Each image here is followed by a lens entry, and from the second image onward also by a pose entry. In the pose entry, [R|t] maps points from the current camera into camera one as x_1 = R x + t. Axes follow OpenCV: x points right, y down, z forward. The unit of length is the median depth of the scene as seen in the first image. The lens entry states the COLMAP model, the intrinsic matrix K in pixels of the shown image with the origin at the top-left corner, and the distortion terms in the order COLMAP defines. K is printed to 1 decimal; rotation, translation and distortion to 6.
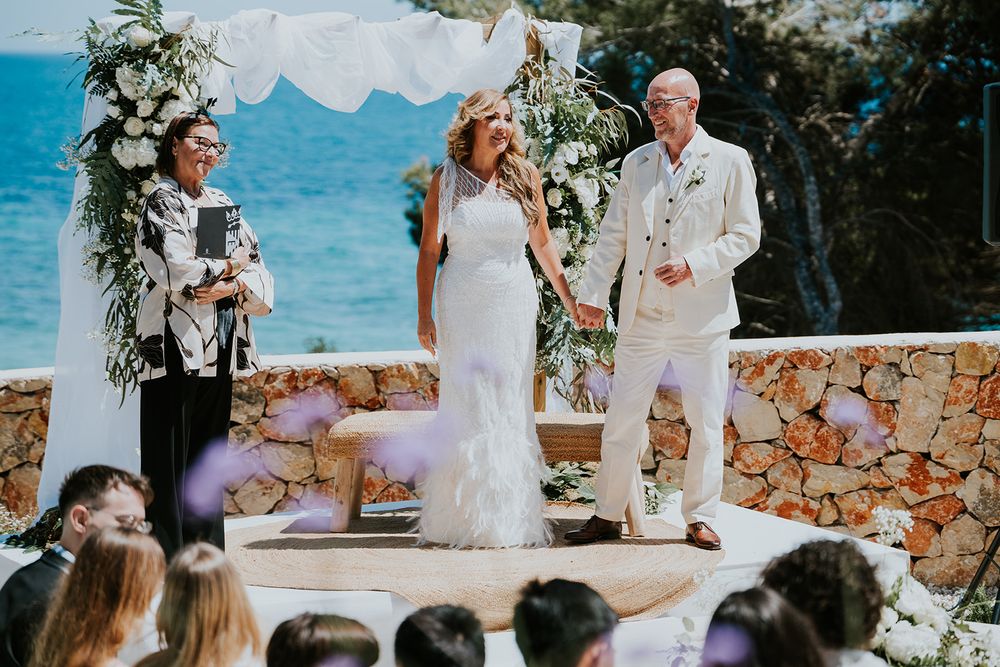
lens RADIAL K [[2695.5, 0, 528.7], [0, 2695.5, 324.7], [0, 0, 1]] dist [0.471656, 0.000000]
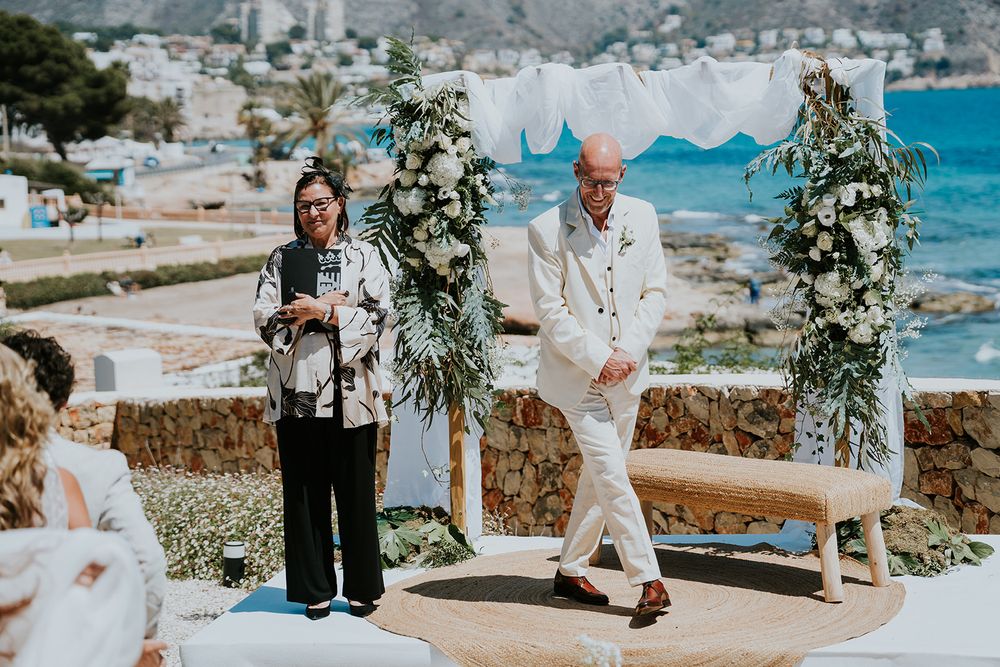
lens RADIAL K [[2050.9, 0, 522.3], [0, 2050.9, 325.6], [0, 0, 1]] dist [0.256243, 0.000000]
pose [[0.815301, 0.031673, -0.578171, 0.312940], [-0.020623, 0.999458, 0.025671, -0.029854], [0.578670, -0.009006, 0.815512, 0.295279]]
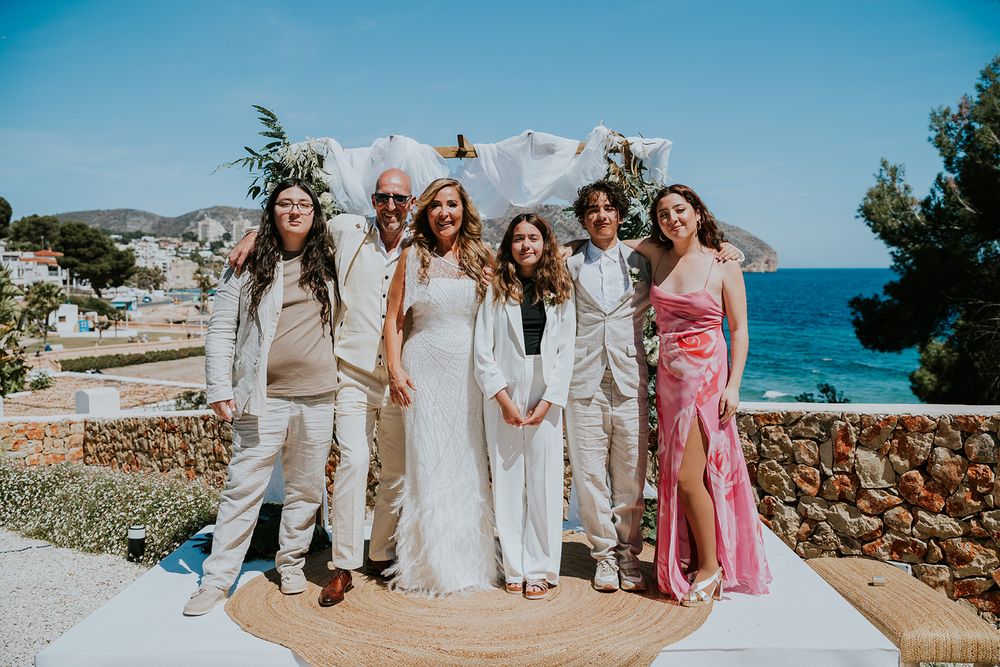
lens RADIAL K [[1031.6, 0, 498.3], [0, 1031.6, 334.1], [0, 0, 1]] dist [-0.004810, 0.000000]
pose [[0.892979, 0.014071, -0.449879, 0.143543], [-0.030562, 0.999100, -0.029414, -0.007841], [0.449060, 0.040015, 0.892605, 0.512208]]
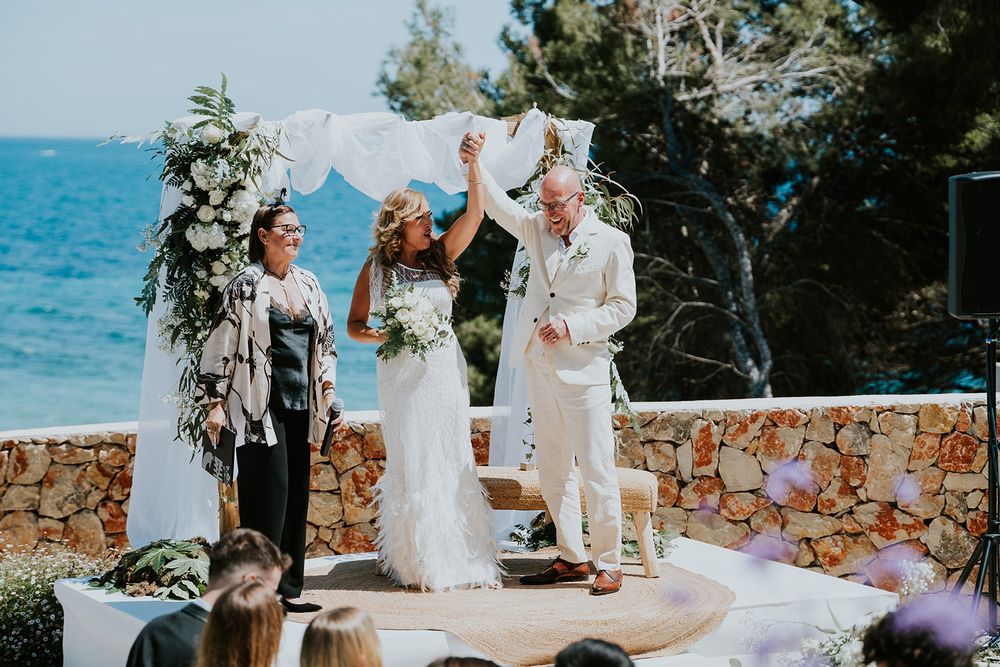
lens RADIAL K [[2366.4, 0, 494.1], [0, 2366.4, 327.7], [0, 0, 1]] dist [0.414659, 0.000000]
pose [[0.999857, 0.001005, 0.016888, -0.035477], [-0.000669, 0.999803, -0.019852, -0.005119], [-0.016905, 0.019838, 0.999660, 0.013008]]
